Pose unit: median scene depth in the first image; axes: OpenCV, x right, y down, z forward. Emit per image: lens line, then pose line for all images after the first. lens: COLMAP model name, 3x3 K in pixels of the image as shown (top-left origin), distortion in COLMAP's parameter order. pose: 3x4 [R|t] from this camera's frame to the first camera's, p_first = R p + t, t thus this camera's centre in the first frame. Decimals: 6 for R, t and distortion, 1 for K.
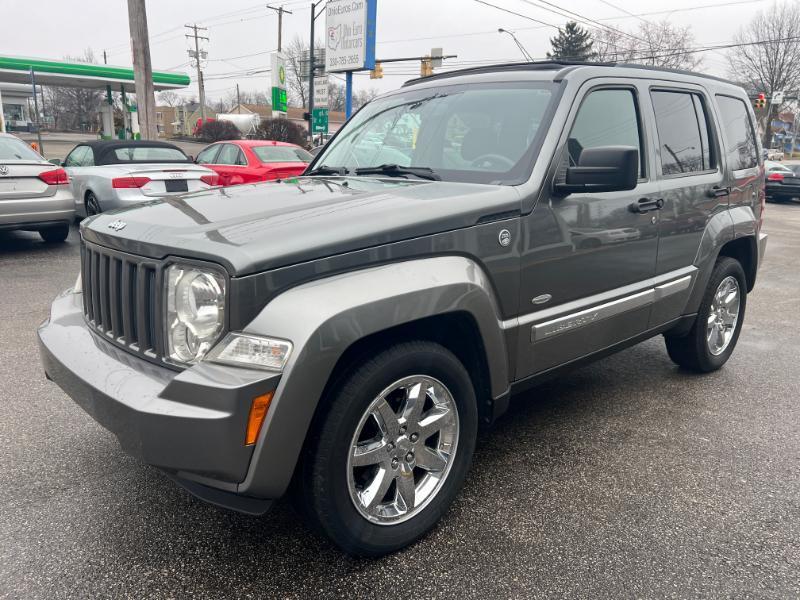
lens RADIAL K [[603.0, 0, 404.8], [0, 603.0, 303.0], [0, 0, 1]] dist [0.051660, -0.057918]
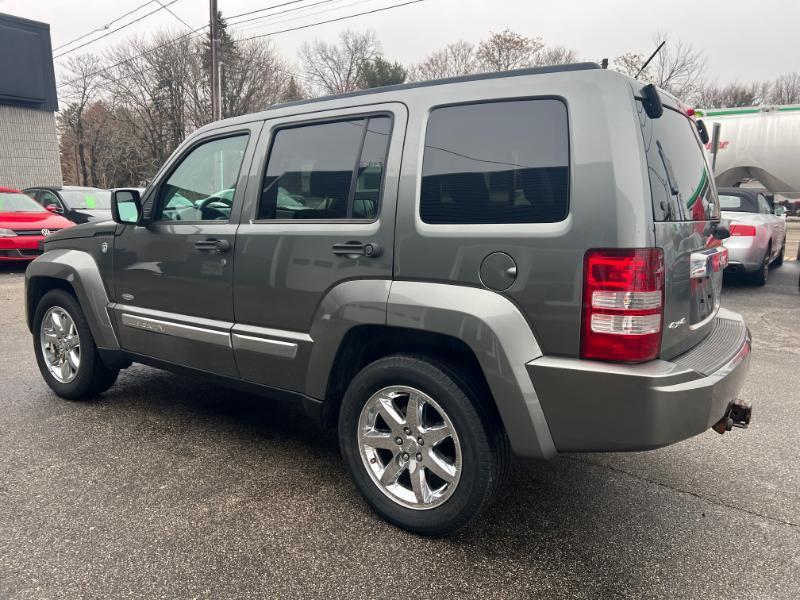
lens RADIAL K [[603.0, 0, 402.2], [0, 603.0, 304.6], [0, 0, 1]] dist [0.051660, -0.057918]
pose [[0.208665, 0.164837, -0.963996, 0.460649], [-0.237908, 0.964639, 0.113450, -0.080509], [0.948609, 0.205669, 0.240502, 0.338050]]
